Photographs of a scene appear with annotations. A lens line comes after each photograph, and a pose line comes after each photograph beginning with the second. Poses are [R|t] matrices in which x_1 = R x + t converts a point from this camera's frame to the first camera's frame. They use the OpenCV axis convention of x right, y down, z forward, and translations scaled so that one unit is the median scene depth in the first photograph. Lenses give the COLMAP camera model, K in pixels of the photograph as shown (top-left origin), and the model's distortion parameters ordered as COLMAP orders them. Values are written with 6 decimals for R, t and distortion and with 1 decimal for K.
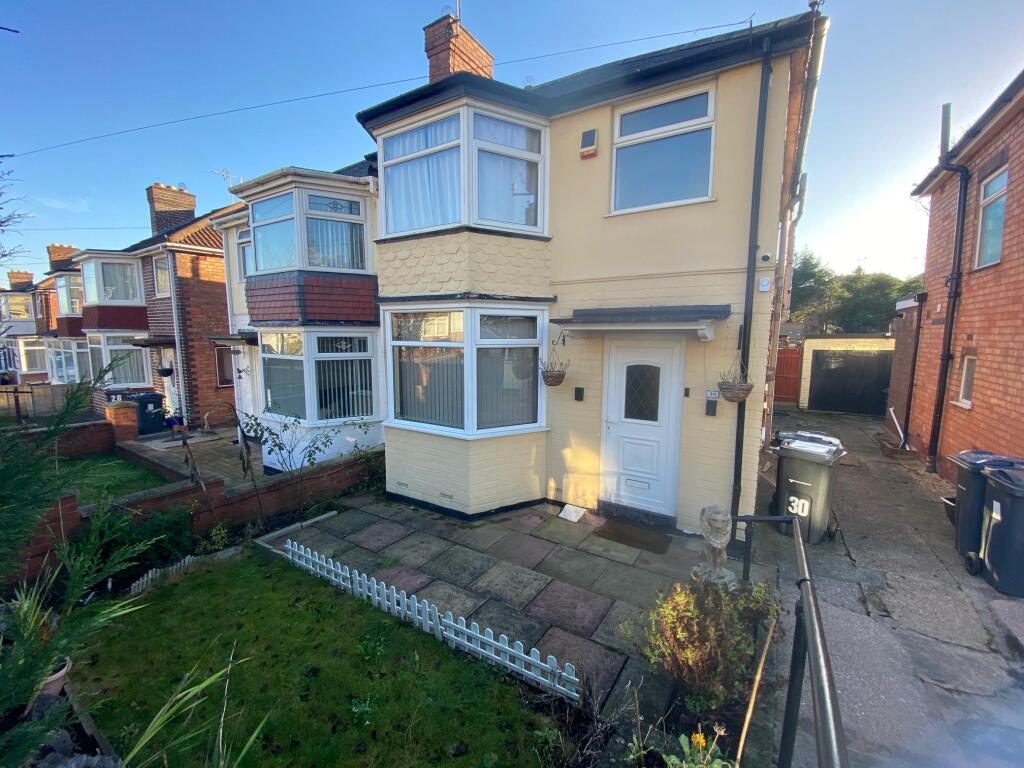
lens RADIAL K [[412.6, 0, 512.0], [0, 412.6, 384.0], [0, 0, 1]] dist [0.001379, -0.014290]
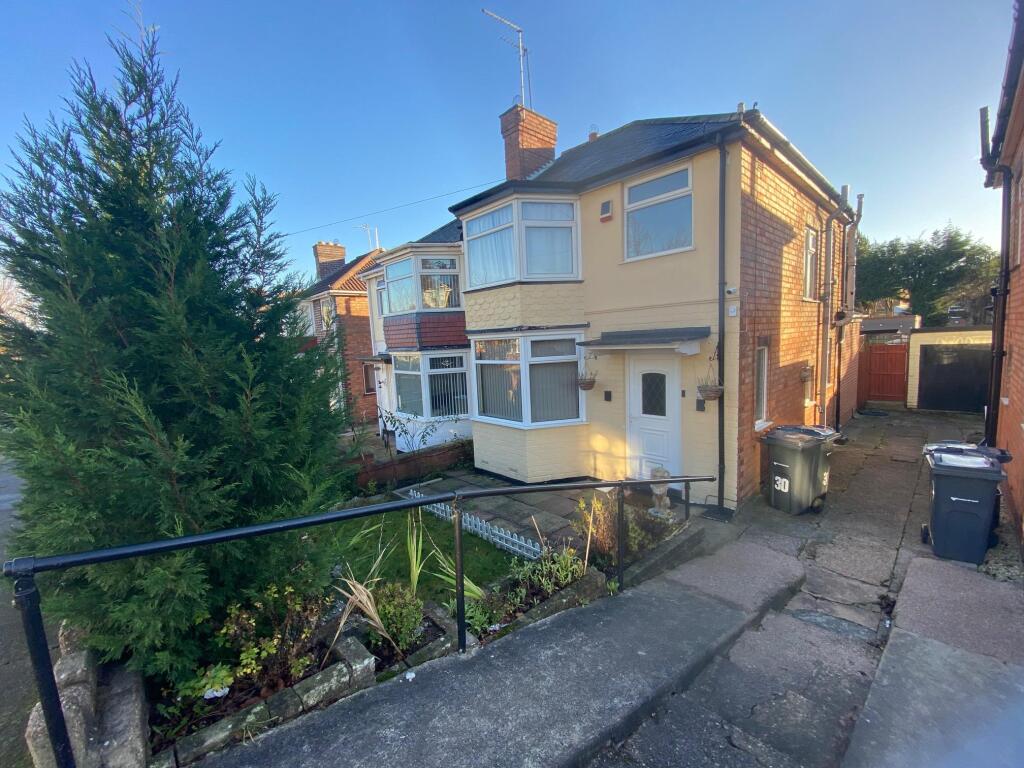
lens RADIAL K [[412.6, 0, 512.0], [0, 412.6, 384.0], [0, 0, 1]] dist [0.001379, -0.014290]
pose [[0.964025, -0.021753, -0.264921, 0.214515], [0.019456, 0.999747, -0.011290, -0.005064], [0.265100, 0.005730, 0.964204, -0.353971]]
